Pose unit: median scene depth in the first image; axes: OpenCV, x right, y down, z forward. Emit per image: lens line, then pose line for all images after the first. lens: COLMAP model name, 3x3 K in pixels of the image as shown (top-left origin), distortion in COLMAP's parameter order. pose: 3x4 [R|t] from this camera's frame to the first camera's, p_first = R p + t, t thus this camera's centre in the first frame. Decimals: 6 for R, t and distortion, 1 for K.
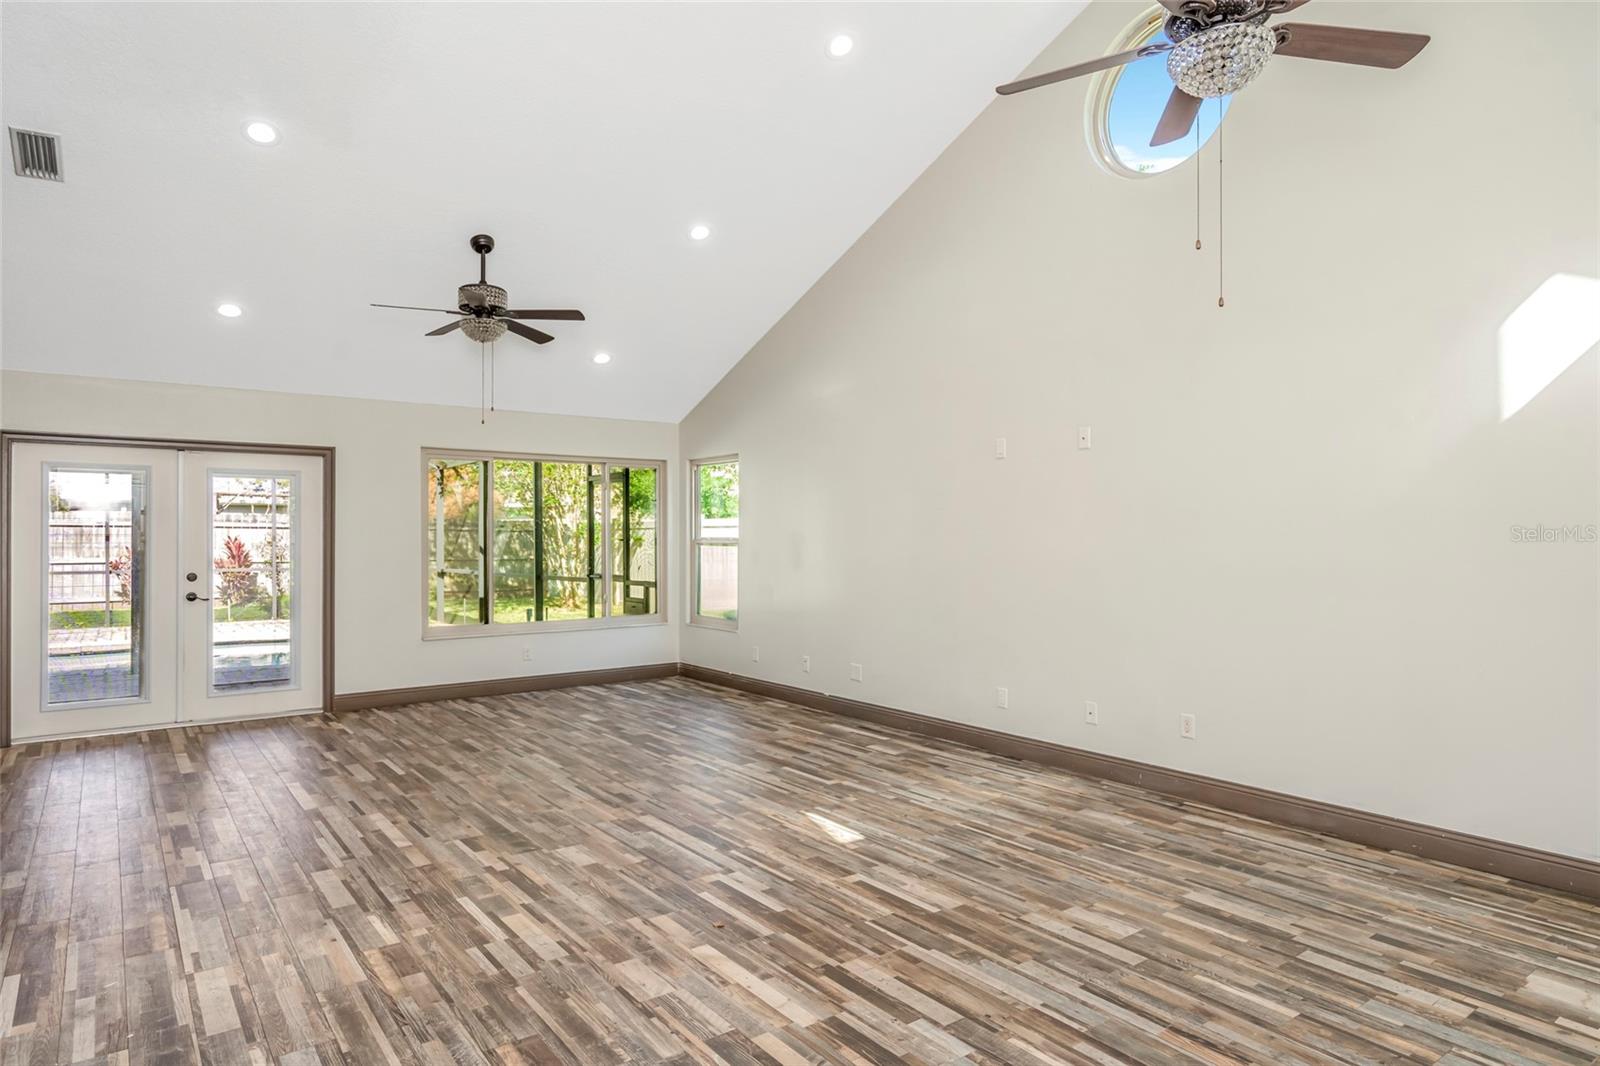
lens RADIAL K [[931.1, 0, 821.1], [0, 931.1, 534.5], [0, 0, 1]] dist [0.005023, 0.001929]
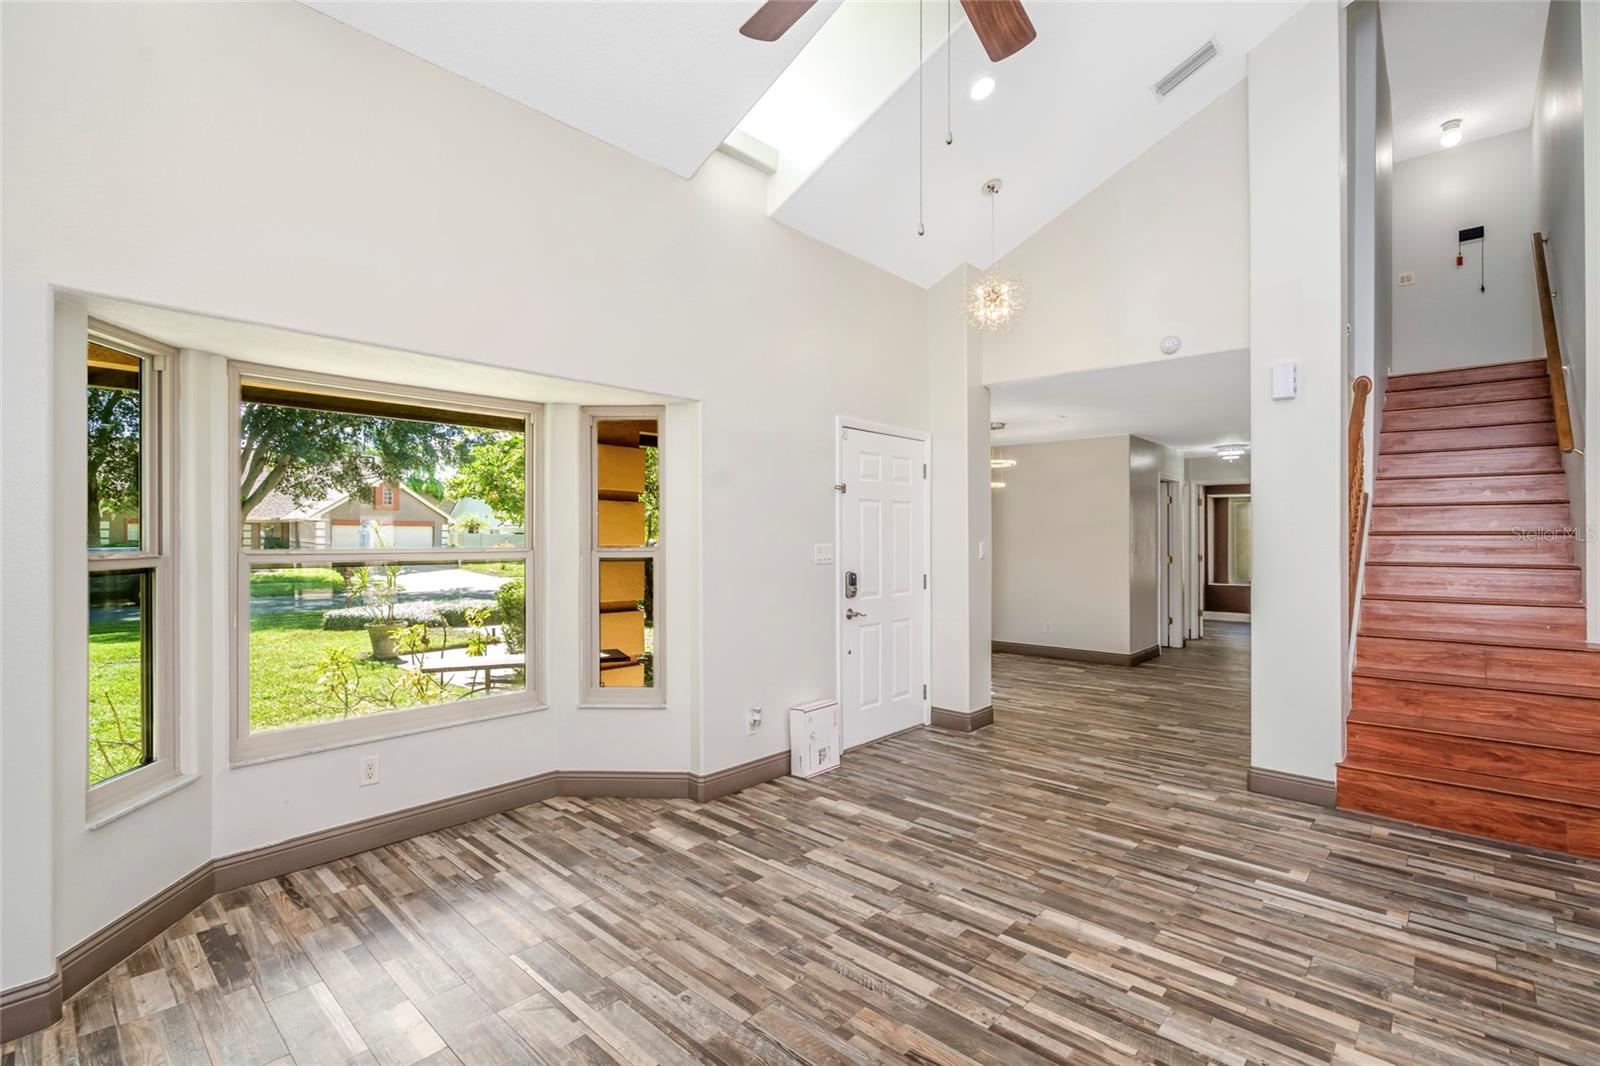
lens RADIAL K [[729.9, 0, 801.9], [0, 729.9, 529.1], [0, 0, 1]] dist [-0.003916, 0.002919]
pose [[-0.985149, -0.001769, -0.171692, 0.424736], [0.000815, 0.999887, -0.014981, 0.002065], [0.171699, -0.014898, -0.985037, 1.068658]]
